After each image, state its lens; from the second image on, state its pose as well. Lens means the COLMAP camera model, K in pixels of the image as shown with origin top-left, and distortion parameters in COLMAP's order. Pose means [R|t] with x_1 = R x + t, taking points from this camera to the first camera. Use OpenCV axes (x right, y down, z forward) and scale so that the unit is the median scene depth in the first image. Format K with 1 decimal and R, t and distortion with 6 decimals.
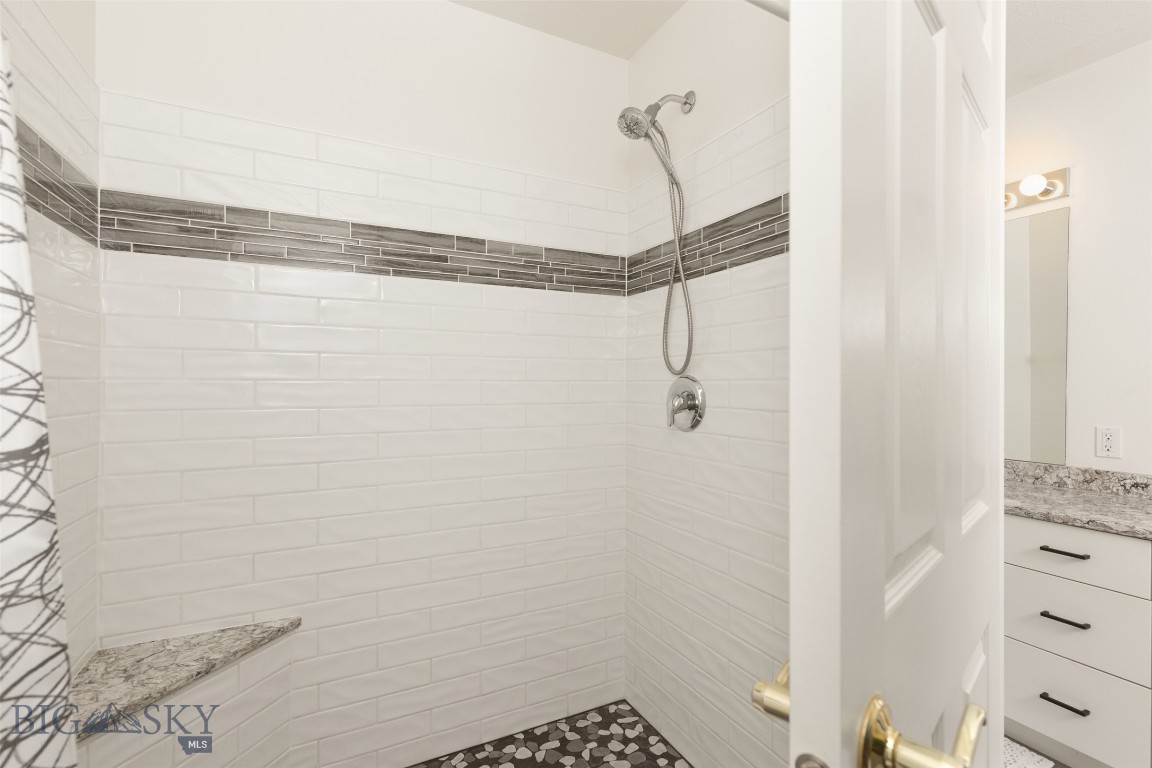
lens RADIAL K [[528.1, 0, 576.0], [0, 528.1, 384.0], [0, 0, 1]] dist [0.001238, 0.000810]
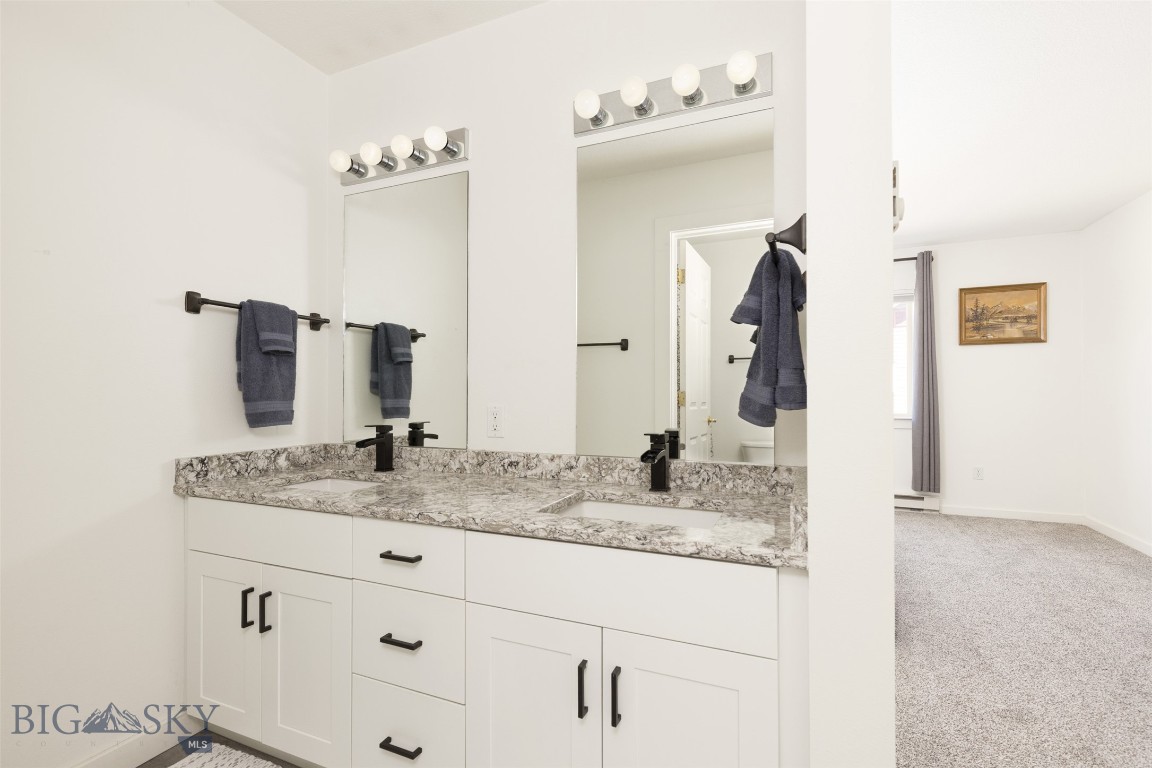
lens RADIAL K [[528.1, 0, 576.0], [0, 528.1, 384.0], [0, 0, 1]] dist [0.001238, 0.000810]
pose [[0.773497, 0.005787, 0.633773, 0.519781], [0.005146, 0.999868, -0.015409, 0.059105], [-0.633779, 0.015180, 0.773365, 0.174776]]
